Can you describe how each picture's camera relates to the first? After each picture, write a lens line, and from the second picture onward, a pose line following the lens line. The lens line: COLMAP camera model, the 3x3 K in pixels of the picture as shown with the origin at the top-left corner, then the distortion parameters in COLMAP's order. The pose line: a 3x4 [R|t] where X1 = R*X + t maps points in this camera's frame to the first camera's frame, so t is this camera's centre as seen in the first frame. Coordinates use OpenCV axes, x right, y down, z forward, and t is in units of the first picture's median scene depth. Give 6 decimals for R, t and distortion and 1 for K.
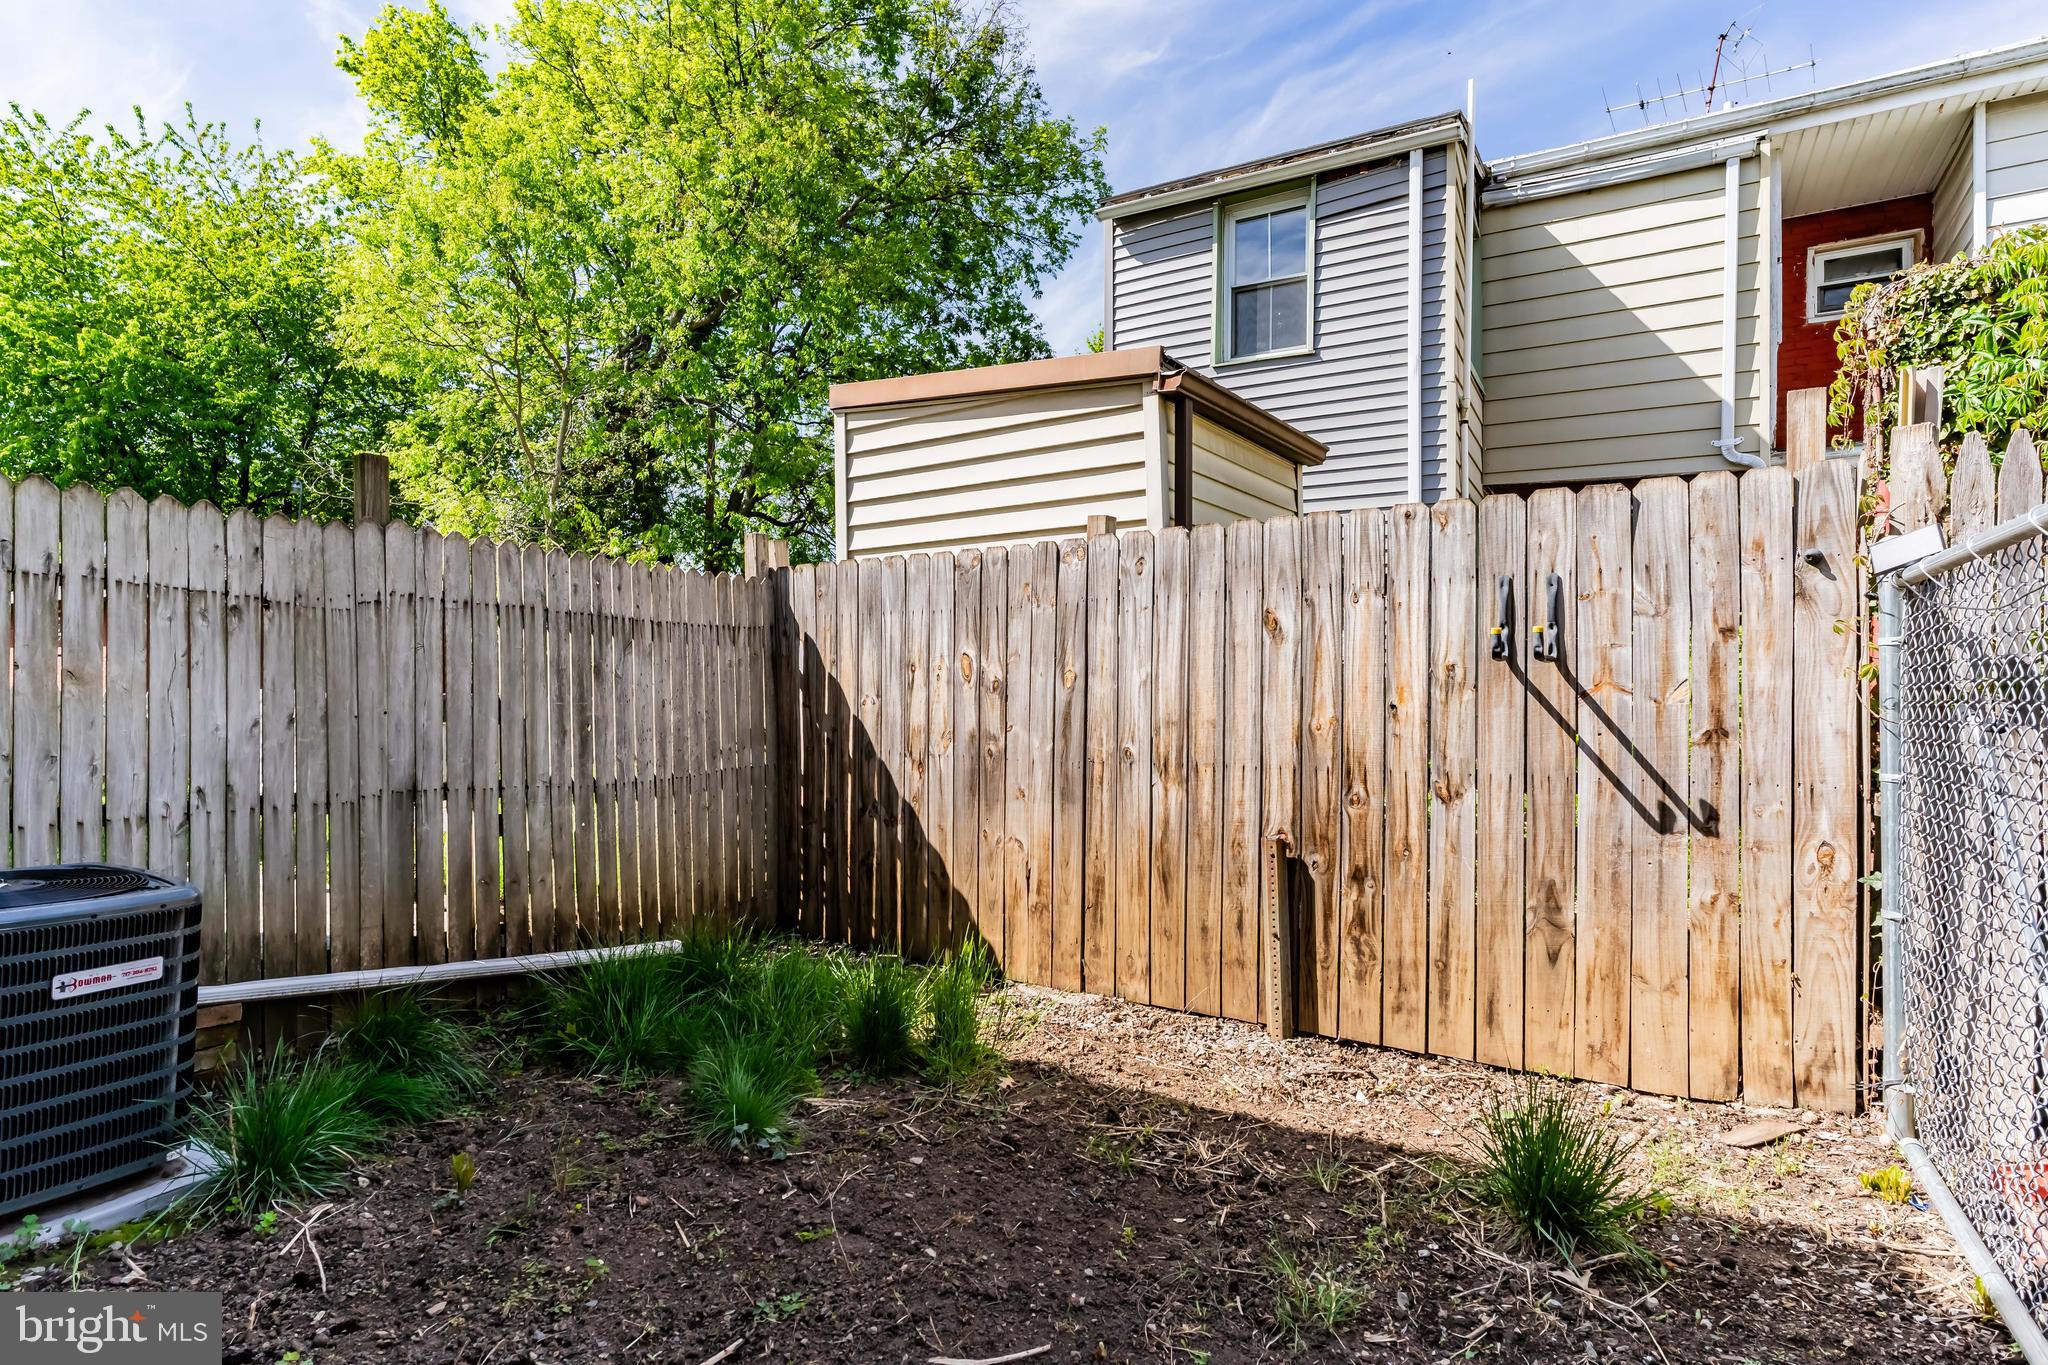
lens RADIAL K [[1060.6, 0, 1011.4], [0, 1060.6, 680.9], [0, 0, 1]] dist [-0.004352, 0.000107]
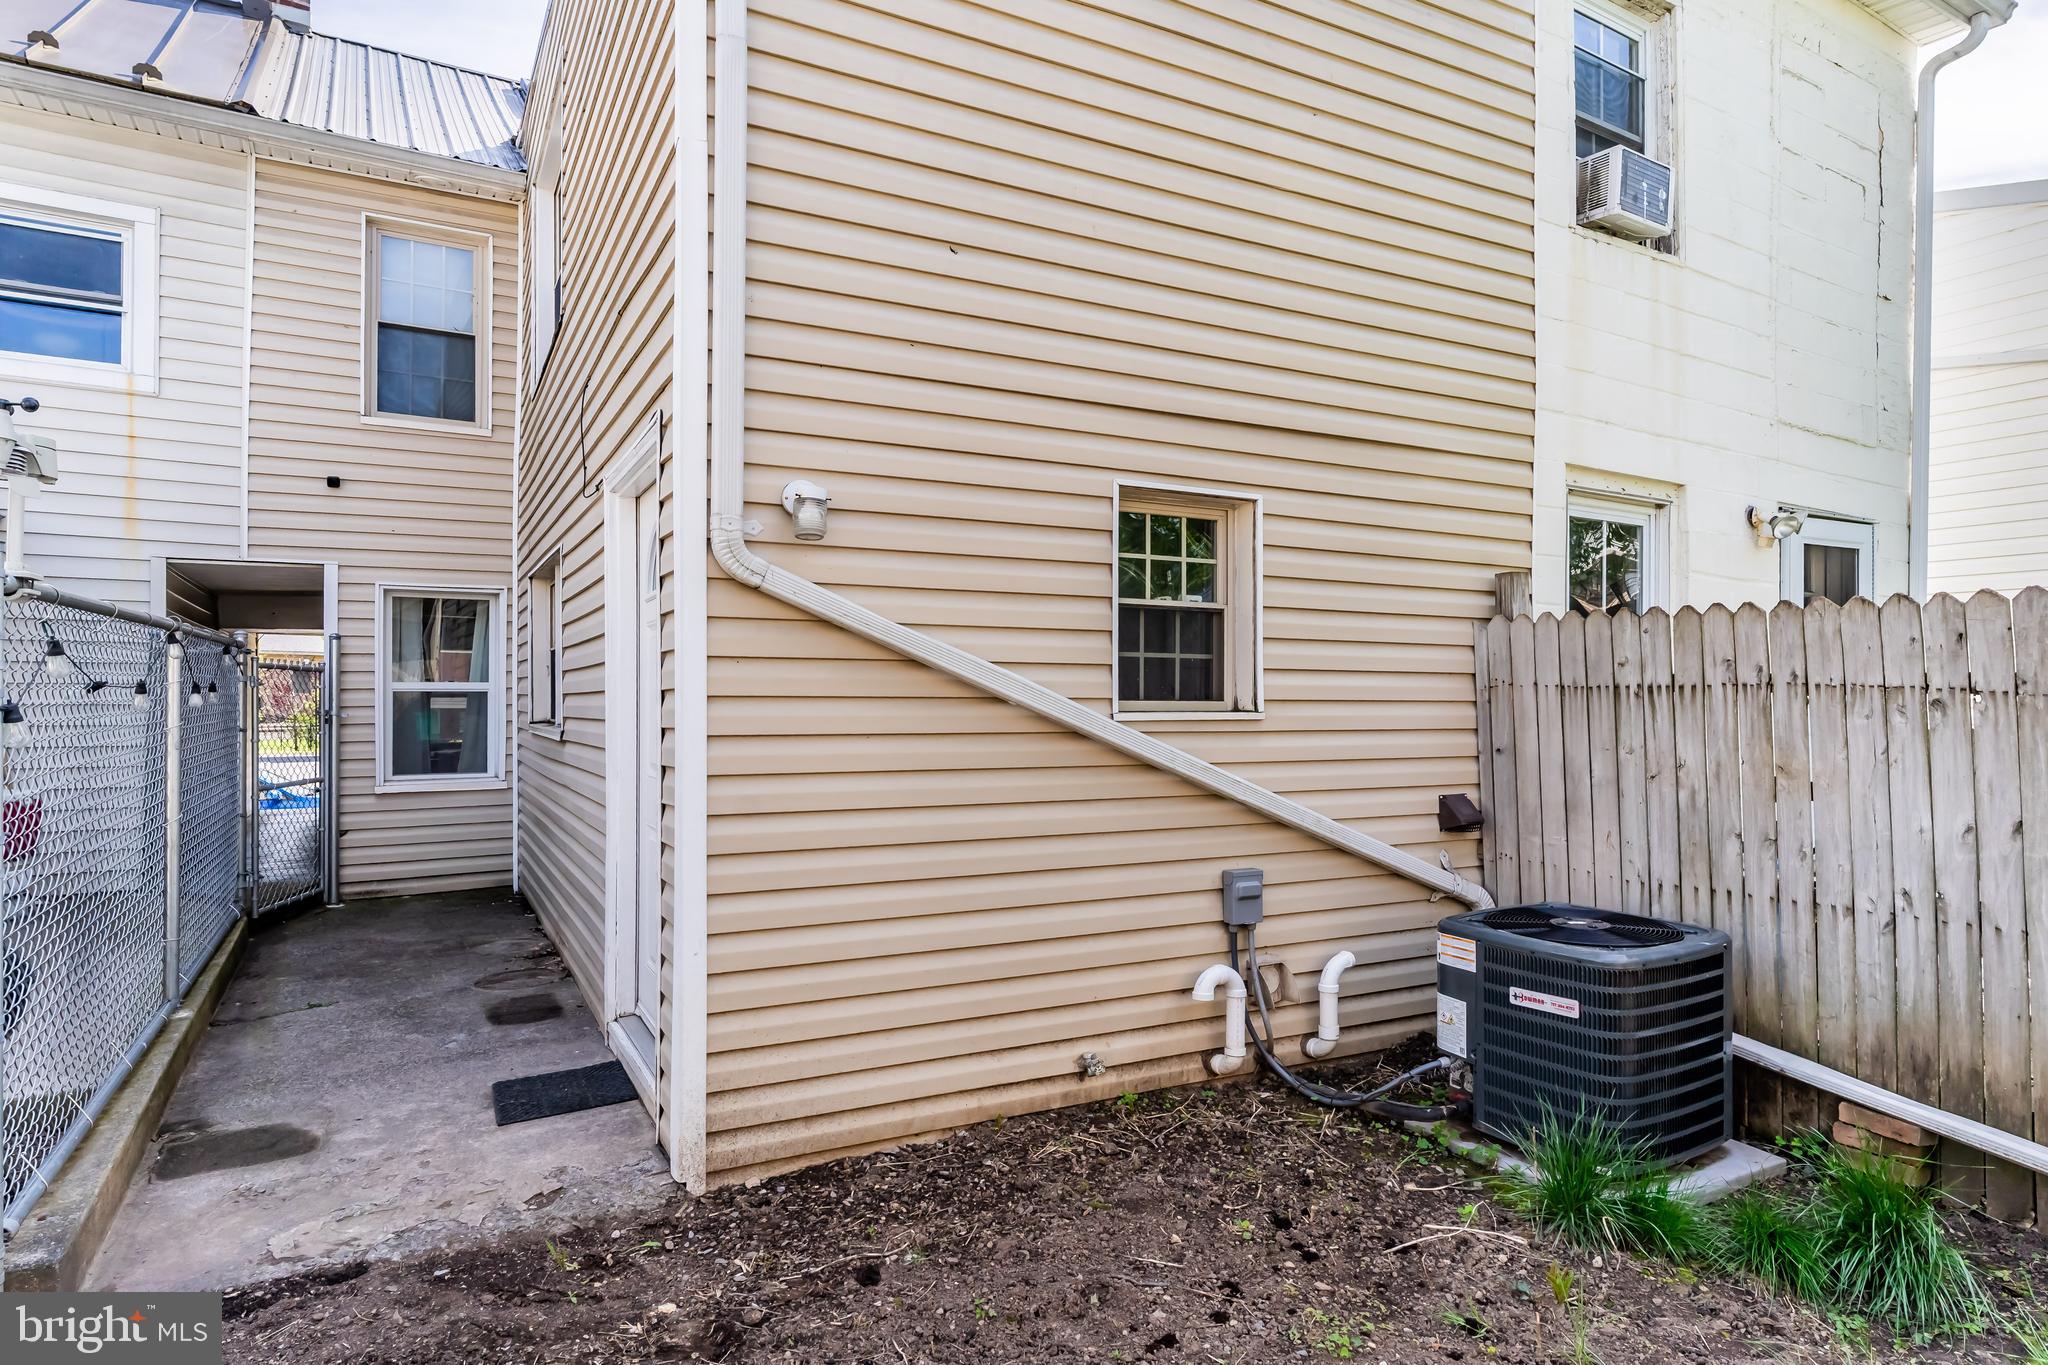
lens RADIAL K [[1060.6, 0, 1011.4], [0, 1060.6, 680.9], [0, 0, 1]] dist [-0.004352, 0.000107]
pose [[-0.450071, -0.028532, -0.892537, 0.480979], [0.004732, 0.999399, -0.034334, -0.061904], [0.892980, -0.019676, -0.449665, 0.720643]]
